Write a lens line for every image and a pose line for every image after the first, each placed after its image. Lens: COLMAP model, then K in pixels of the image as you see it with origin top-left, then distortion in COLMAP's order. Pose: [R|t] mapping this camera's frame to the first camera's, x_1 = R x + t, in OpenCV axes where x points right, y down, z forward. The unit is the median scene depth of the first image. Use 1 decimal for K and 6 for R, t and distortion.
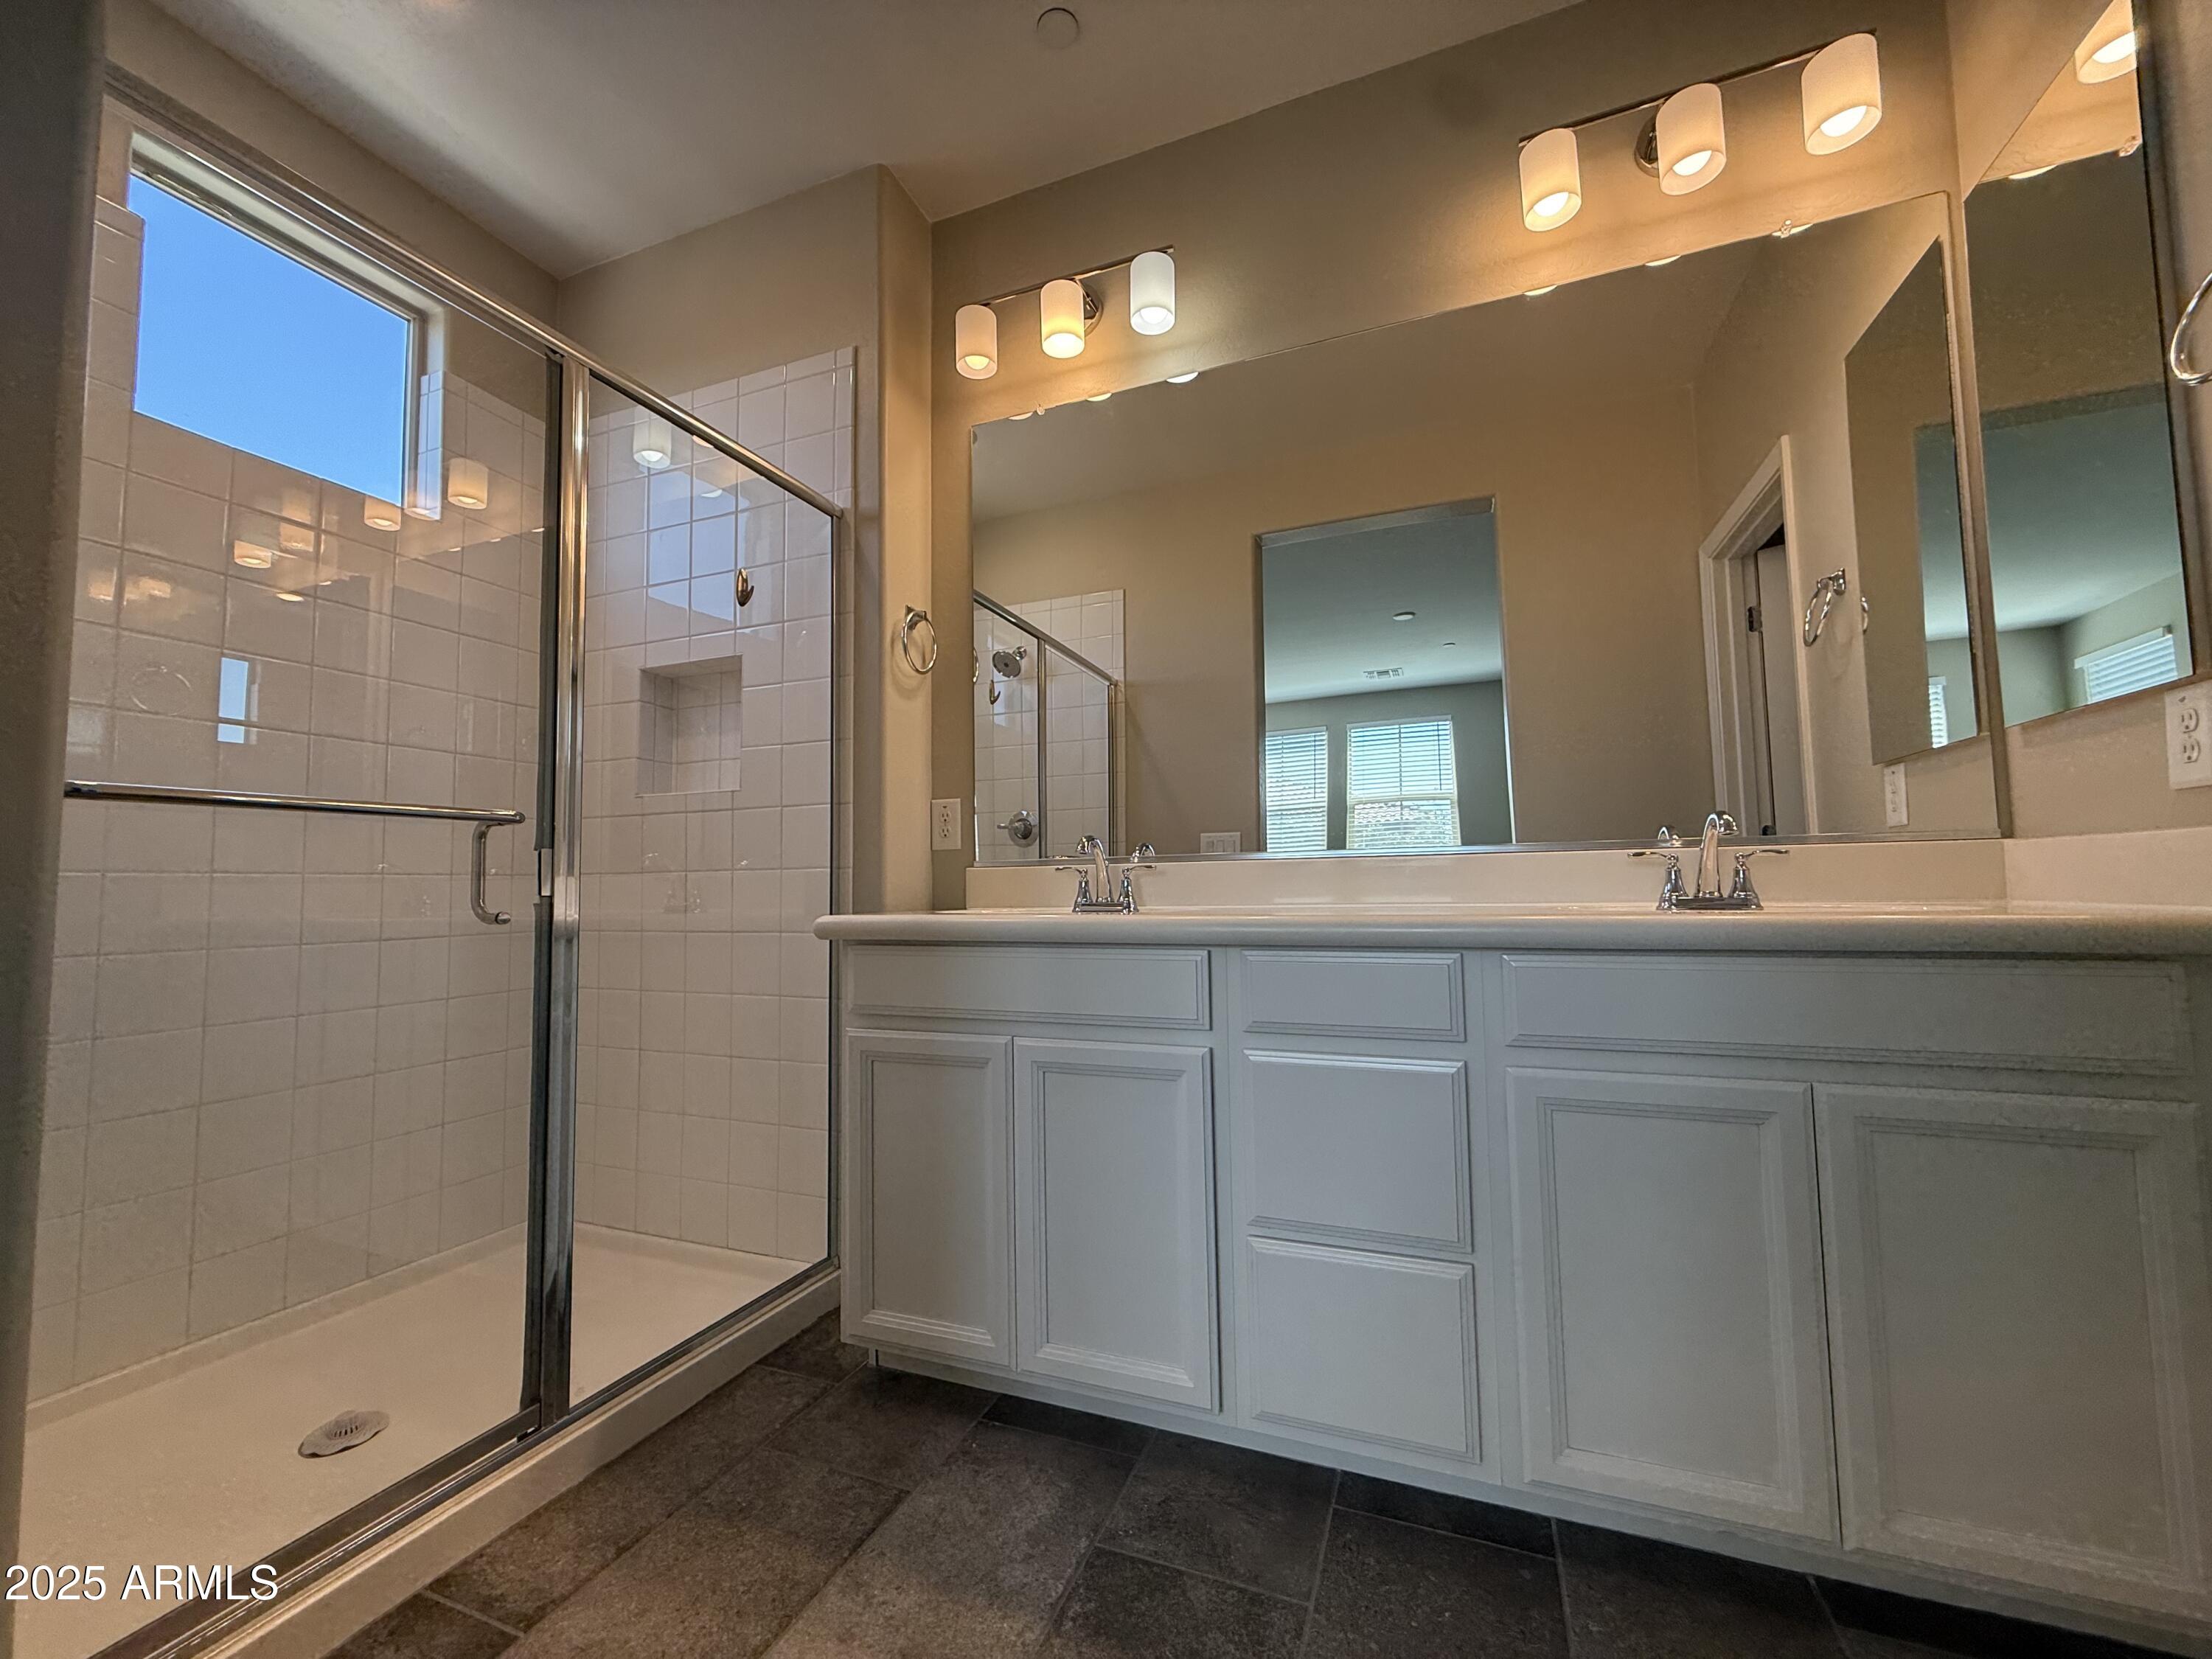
lens RADIAL K [[878.5, 0, 1098.2], [0, 878.5, 830.1], [0, 0, 1]] dist [0.000560, 0.000205]
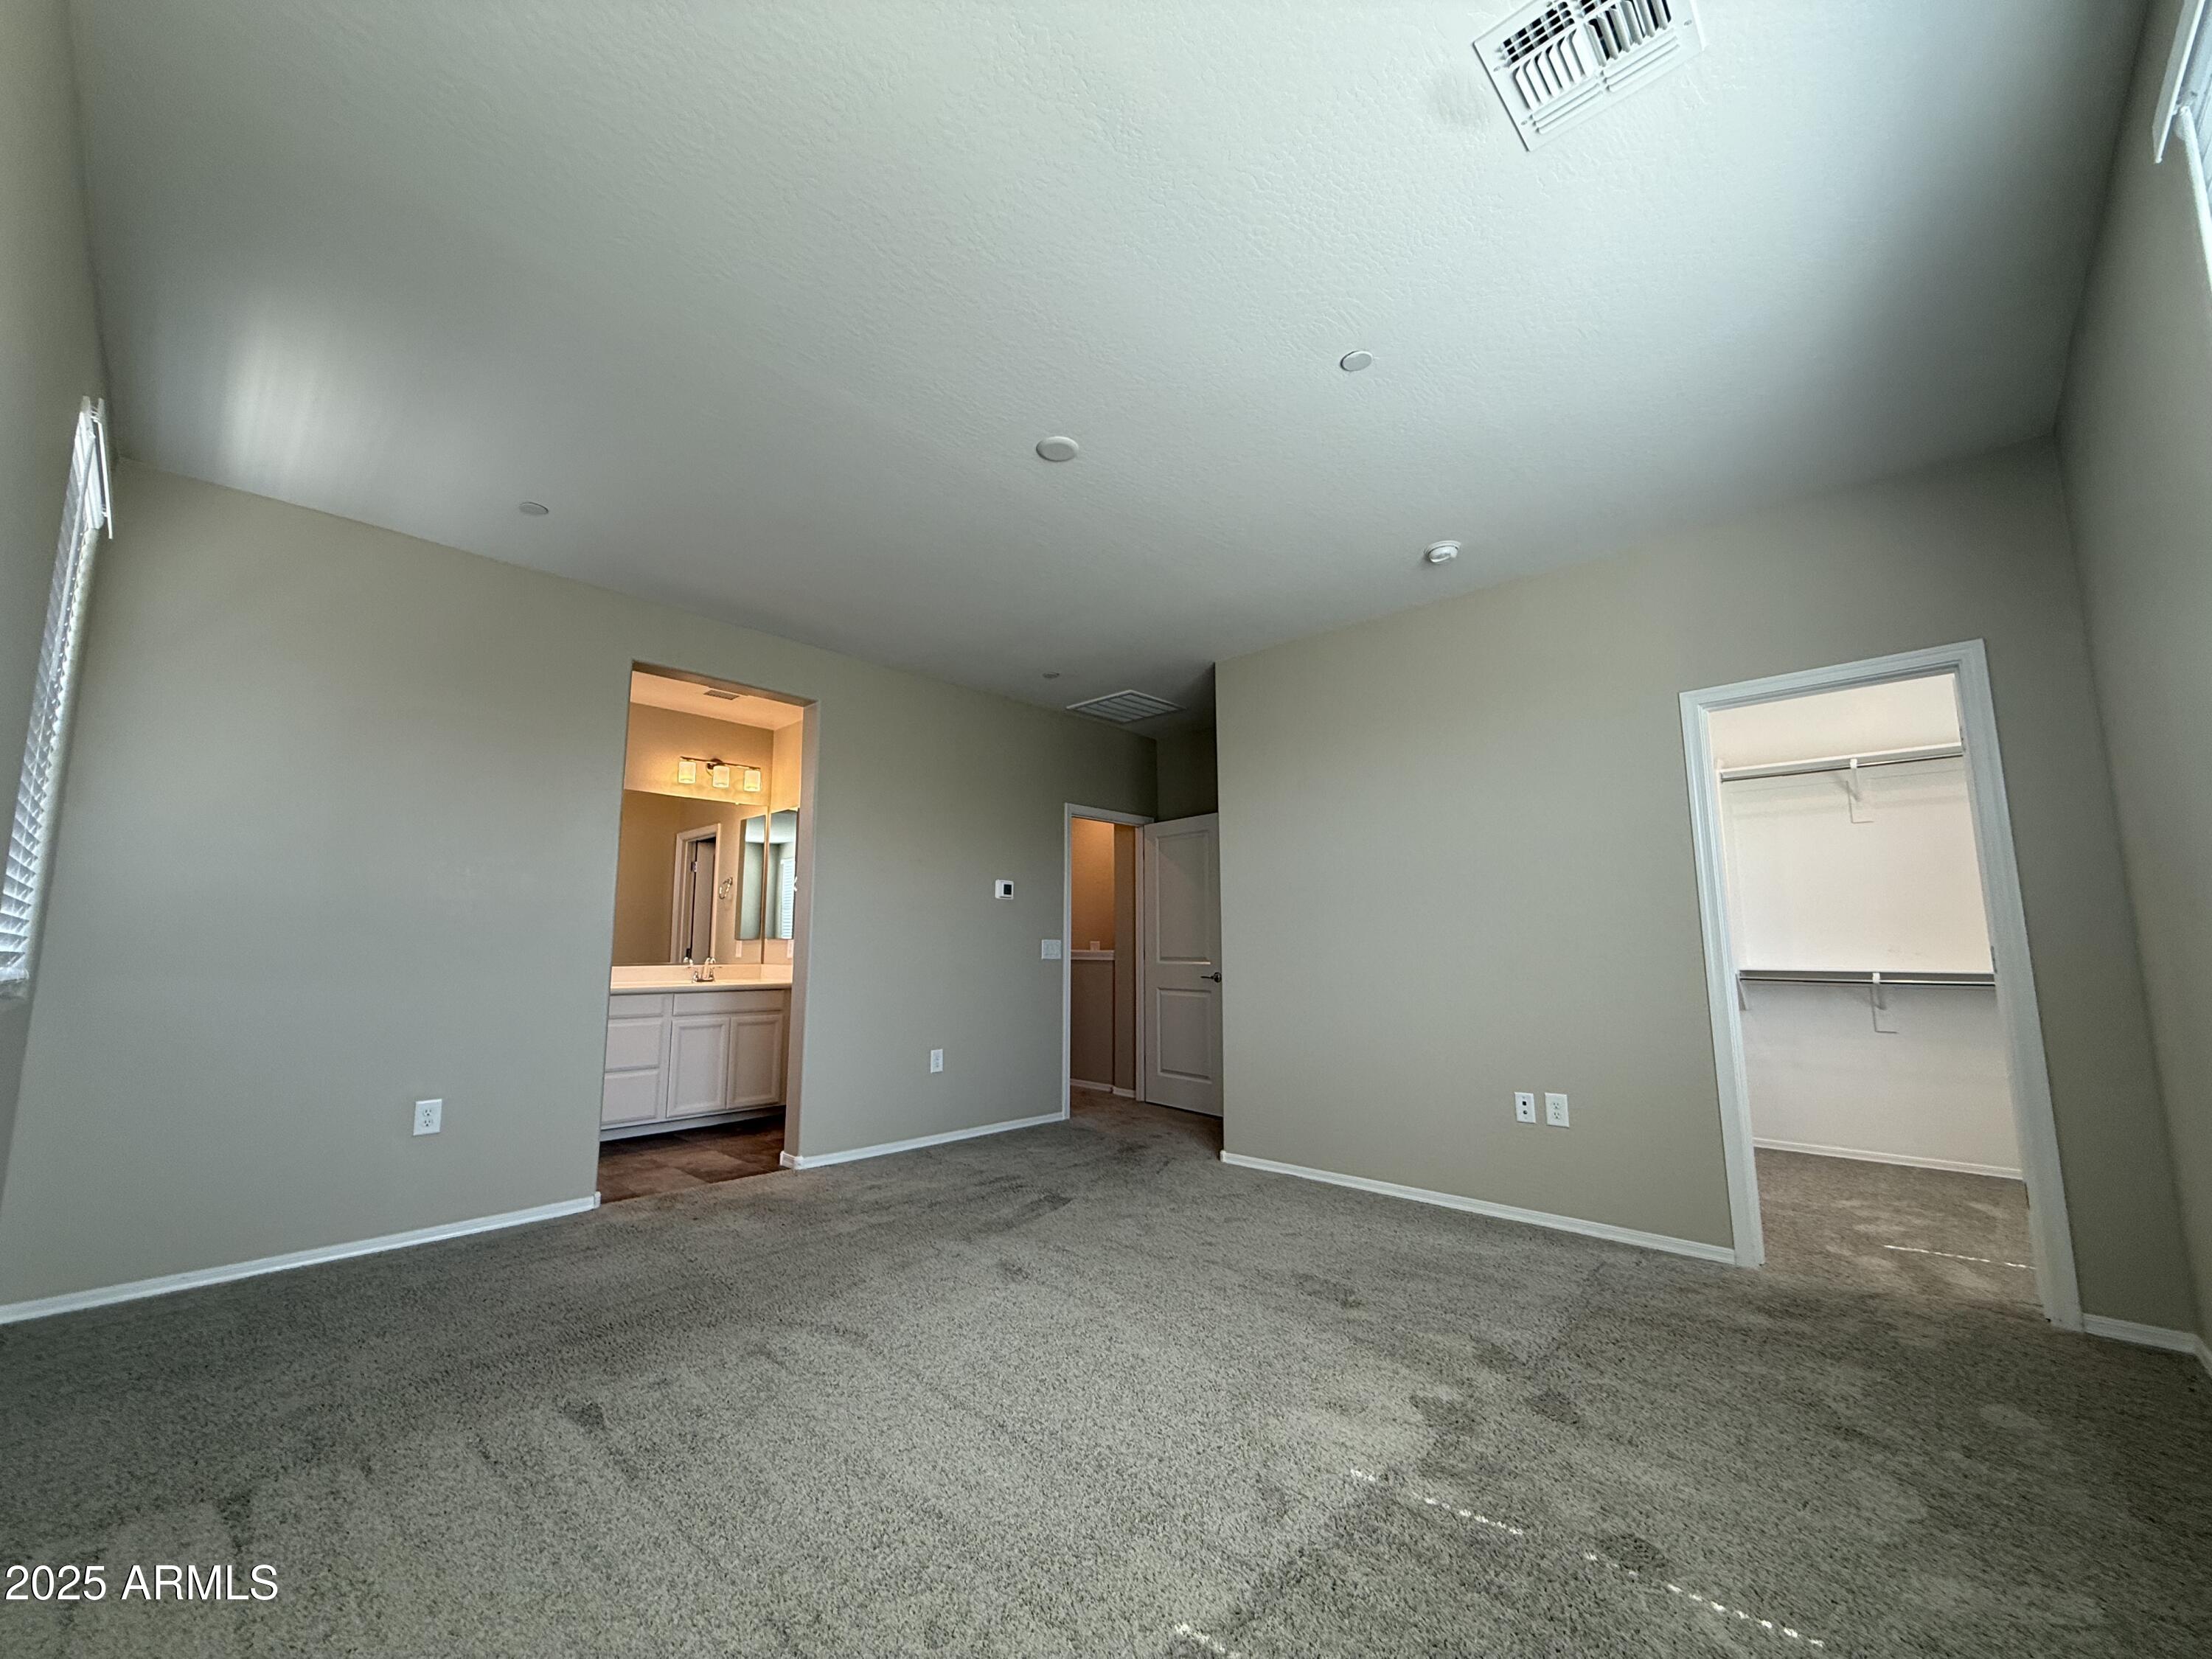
lens RADIAL K [[878.5, 0, 1098.2], [0, 878.5, 830.1], [0, 0, 1]] dist [0.000560, 0.000205]
pose [[0.374220, 0.134647, 0.917513, -2.343208], [-0.069050, 0.990702, -0.117225, -0.245972], [-0.924766, -0.019486, 0.380038, -2.113426]]
